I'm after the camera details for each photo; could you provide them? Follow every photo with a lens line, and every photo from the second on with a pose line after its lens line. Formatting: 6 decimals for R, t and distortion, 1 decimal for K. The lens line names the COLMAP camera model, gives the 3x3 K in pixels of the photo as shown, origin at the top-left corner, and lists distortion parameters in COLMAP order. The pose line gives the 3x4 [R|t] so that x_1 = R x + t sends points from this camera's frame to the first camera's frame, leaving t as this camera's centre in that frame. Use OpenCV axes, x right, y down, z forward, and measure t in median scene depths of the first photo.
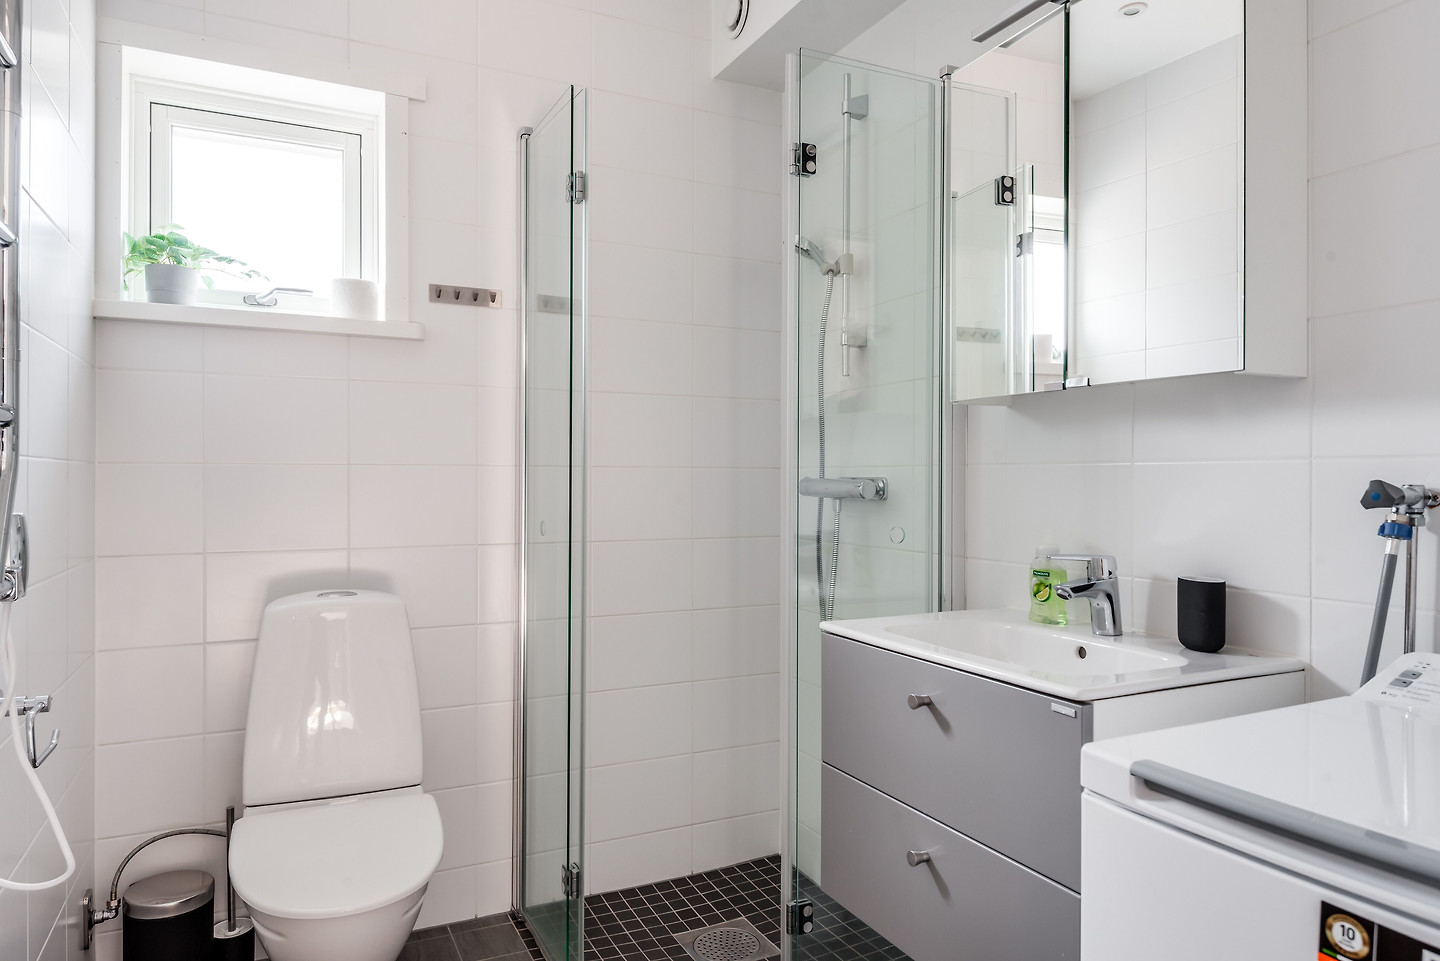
lens RADIAL K [[929.5, 0, 715.0], [0, 929.5, 402.8], [0, 0, 1]] dist [-0.003078, -0.005478]
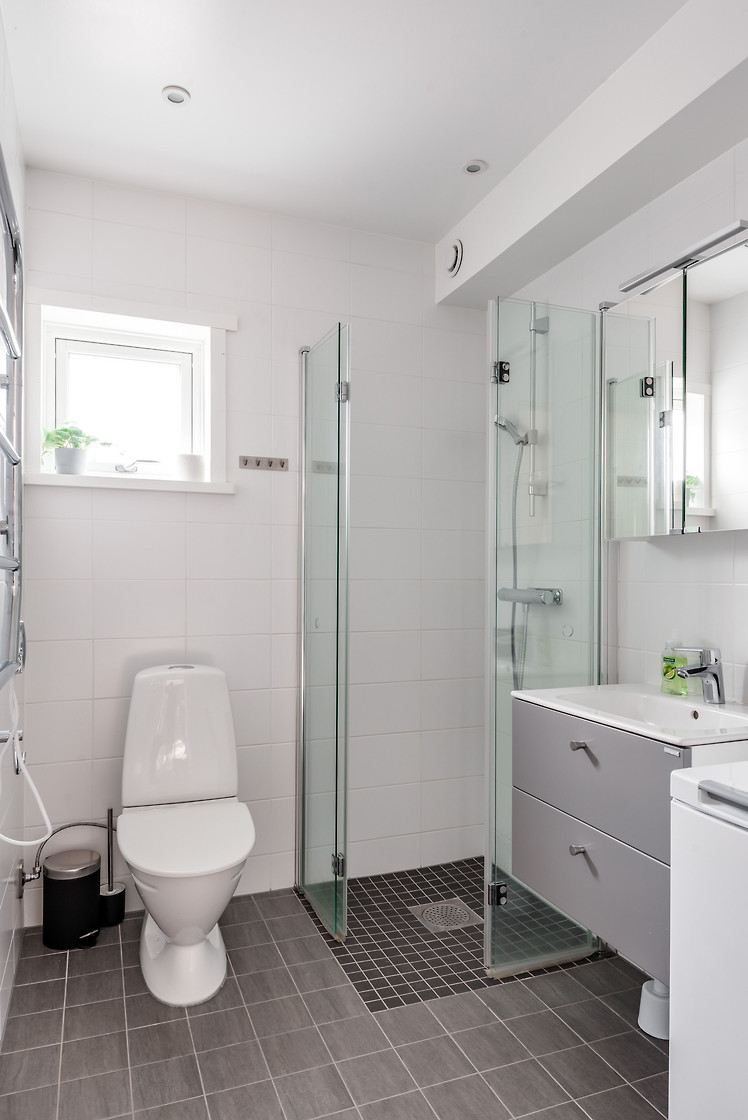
lens RADIAL K [[722.9, 0, 374.0], [0, 722.9, 560.0], [0, 0, 1]] dist [-0.003078, -0.005478]
pose [[0.996386, -0.001067, -0.084936, -0.003850], [0.005886, 0.998385, 0.056501, -0.027973], [0.084738, -0.056797, 0.994783, -0.107732]]
